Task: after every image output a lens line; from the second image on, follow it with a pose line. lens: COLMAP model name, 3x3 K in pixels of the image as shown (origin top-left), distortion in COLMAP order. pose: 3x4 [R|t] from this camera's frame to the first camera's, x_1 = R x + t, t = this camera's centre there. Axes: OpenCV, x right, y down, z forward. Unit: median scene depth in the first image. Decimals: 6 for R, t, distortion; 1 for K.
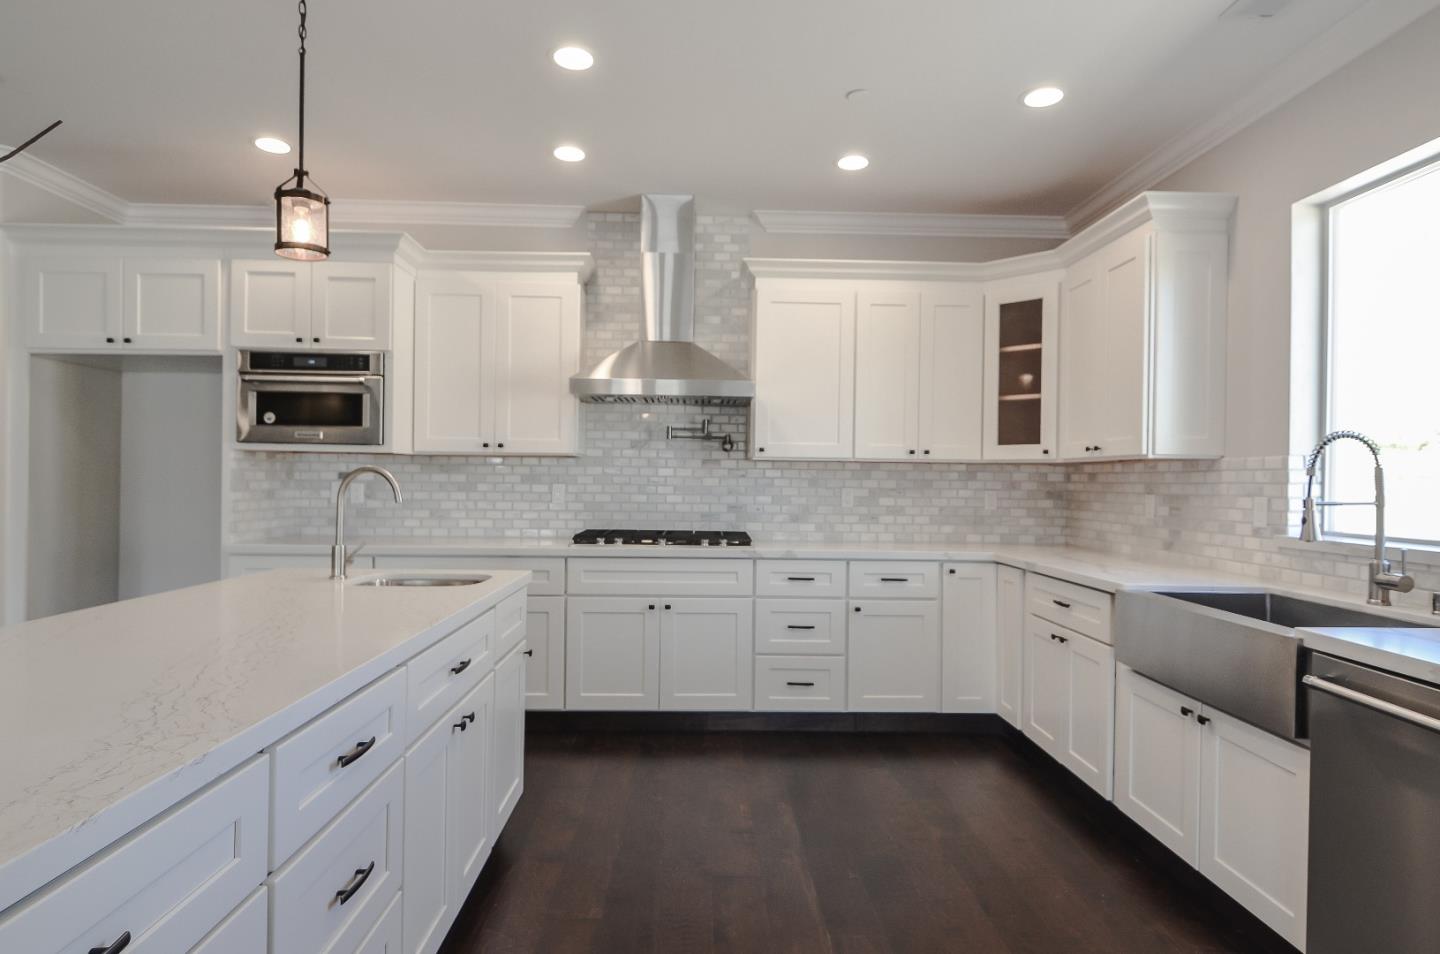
lens RADIAL K [[798.2, 0, 720.0], [0, 798.2, 477.0], [0, 0, 1]] dist [0.001453, -0.000834]
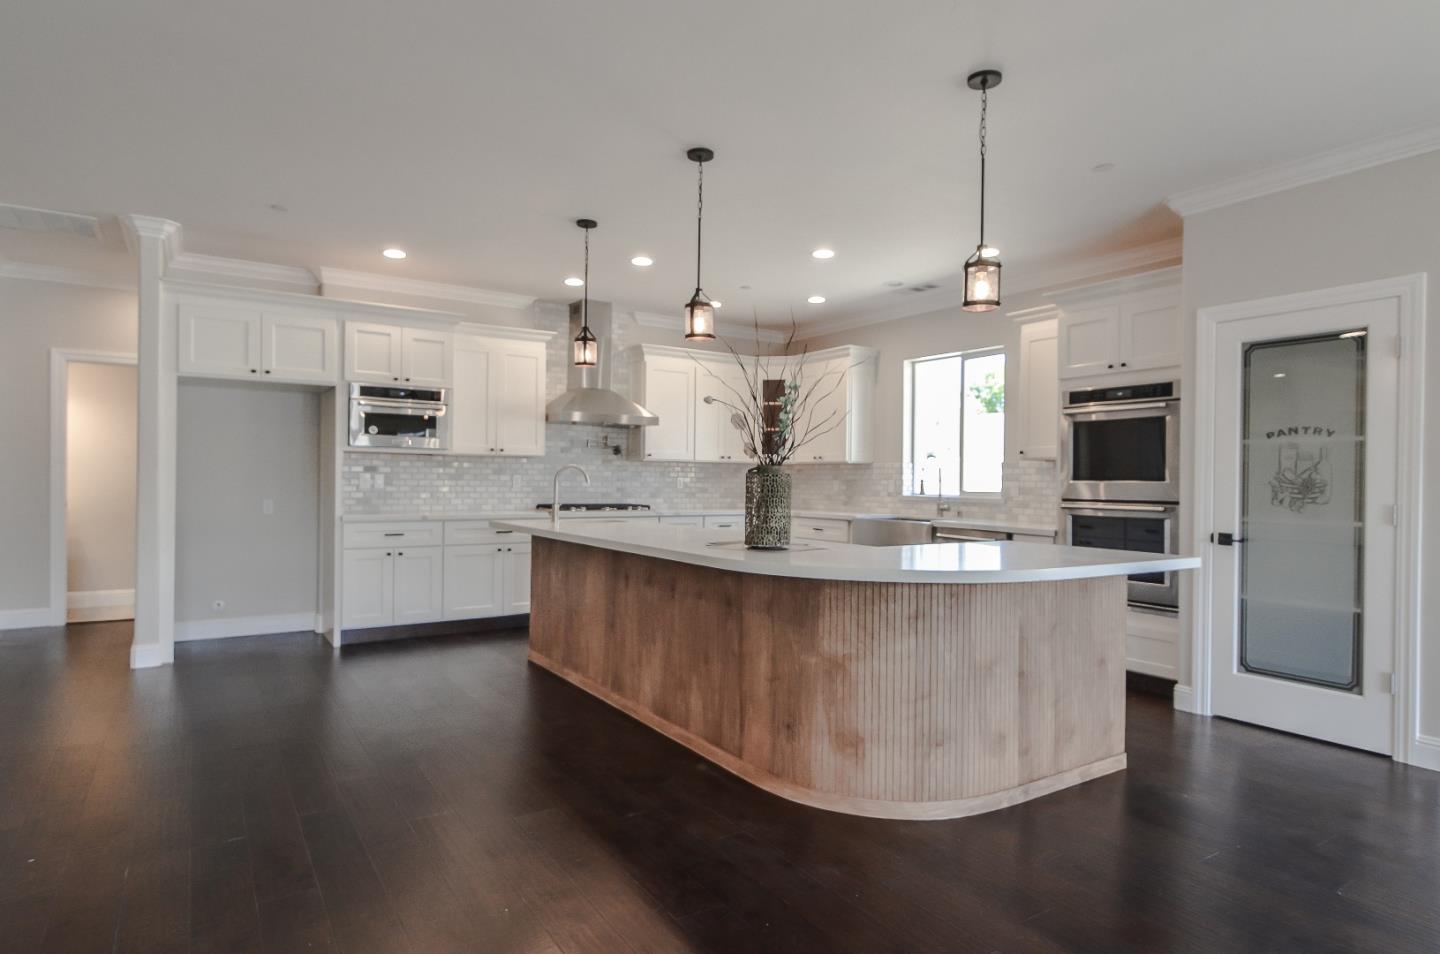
lens RADIAL K [[736.3, 0, 720.0], [0, 736.3, 477.0], [0, 0, 1]] dist [-0.001370, -0.000242]
pose [[0.862702, -0.001076, 0.505712, -0.627920], [-0.002933, 0.999970, 0.007131, 0.001589], [-0.505704, -0.007635, 0.862673, -0.458629]]
